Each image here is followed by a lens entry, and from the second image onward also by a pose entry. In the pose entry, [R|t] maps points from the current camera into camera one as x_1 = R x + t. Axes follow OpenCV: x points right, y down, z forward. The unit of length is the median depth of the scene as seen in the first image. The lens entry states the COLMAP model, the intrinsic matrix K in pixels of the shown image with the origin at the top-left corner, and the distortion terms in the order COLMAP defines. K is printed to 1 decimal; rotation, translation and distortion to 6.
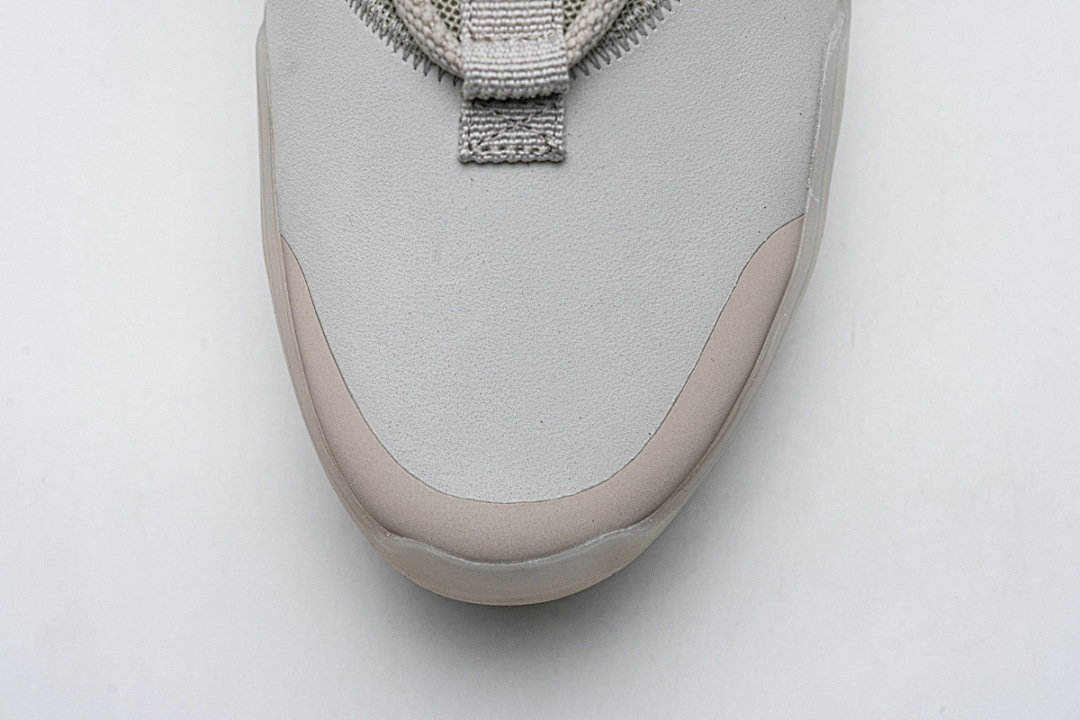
lens RADIAL K [[2228.9, 0, 540.4], [0, 2228.9, 360.2], [0, 0, 1]] dist [0.053297, 0.000000]
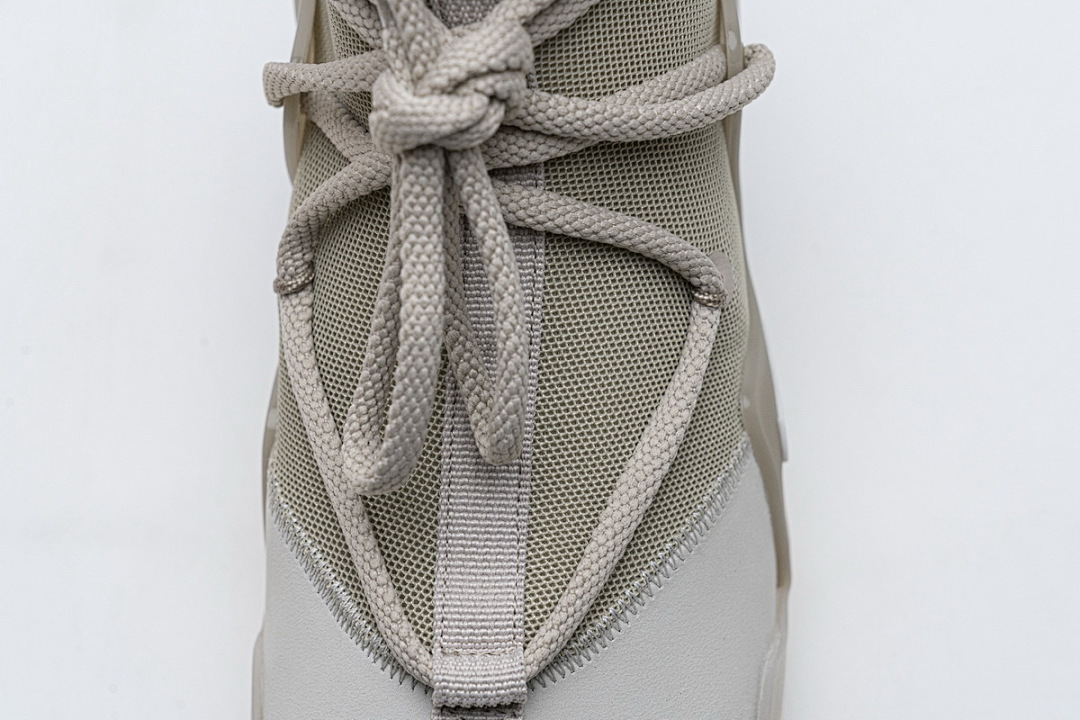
lens RADIAL K [[2228.9, 0, 540.0], [0, 2228.9, 359.5], [0, 0, 1]] dist [0.053297, 0.000000]
pose [[0.999710, 0.022216, -0.009298, 0.025979], [-0.023852, 0.966688, -0.254846, -0.000909], [0.003327, 0.254993, 0.966937, -0.130296]]
